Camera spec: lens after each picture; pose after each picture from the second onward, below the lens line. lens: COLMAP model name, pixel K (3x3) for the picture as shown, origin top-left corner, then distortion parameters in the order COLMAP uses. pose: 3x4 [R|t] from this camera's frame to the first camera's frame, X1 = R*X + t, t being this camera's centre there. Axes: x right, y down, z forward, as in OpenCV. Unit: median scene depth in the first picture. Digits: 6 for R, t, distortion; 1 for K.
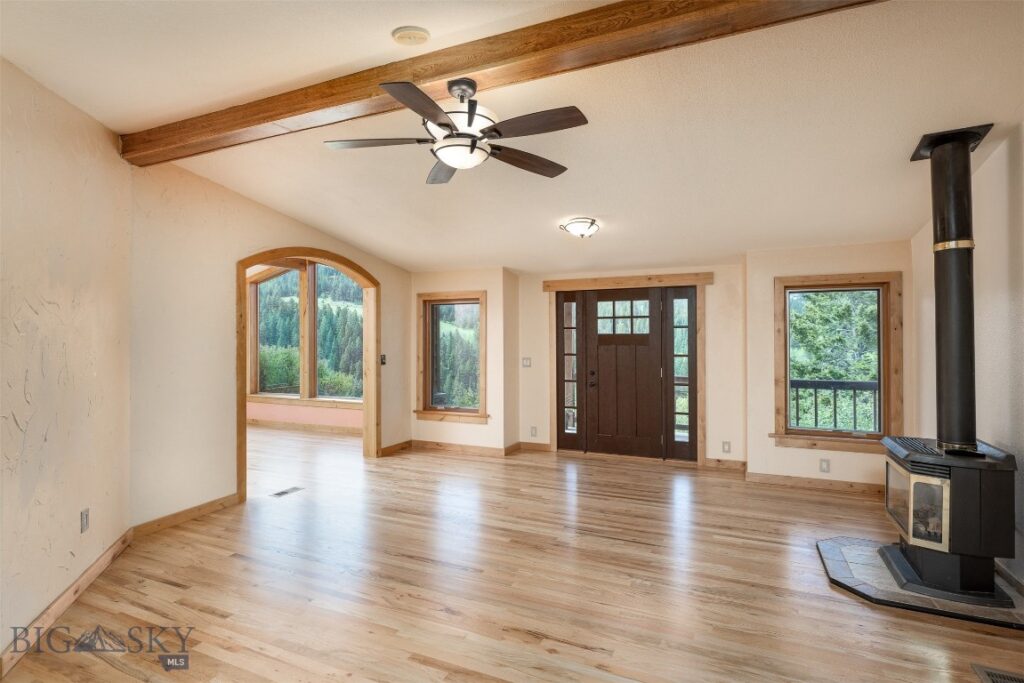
lens RADIAL K [[506.5, 0, 512.0], [0, 506.5, 341.5], [0, 0, 1]] dist [-0.001809, 0.000258]
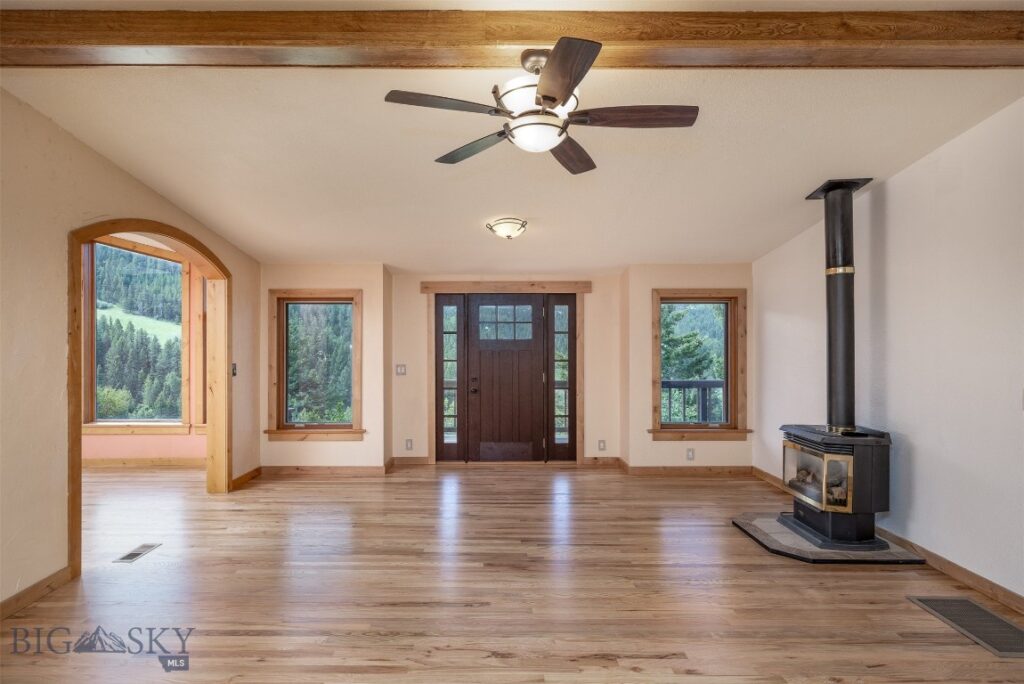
lens RADIAL K [[518.8, 0, 511.3], [0, 518.8, 349.3], [0, 0, 1]] dist [-0.000542, 0.000761]
pose [[0.912530, -0.003059, 0.408998, -0.196774], [0.001000, 0.999986, 0.005249, -0.000507], [-0.409008, -0.004381, 0.912520, 0.073317]]
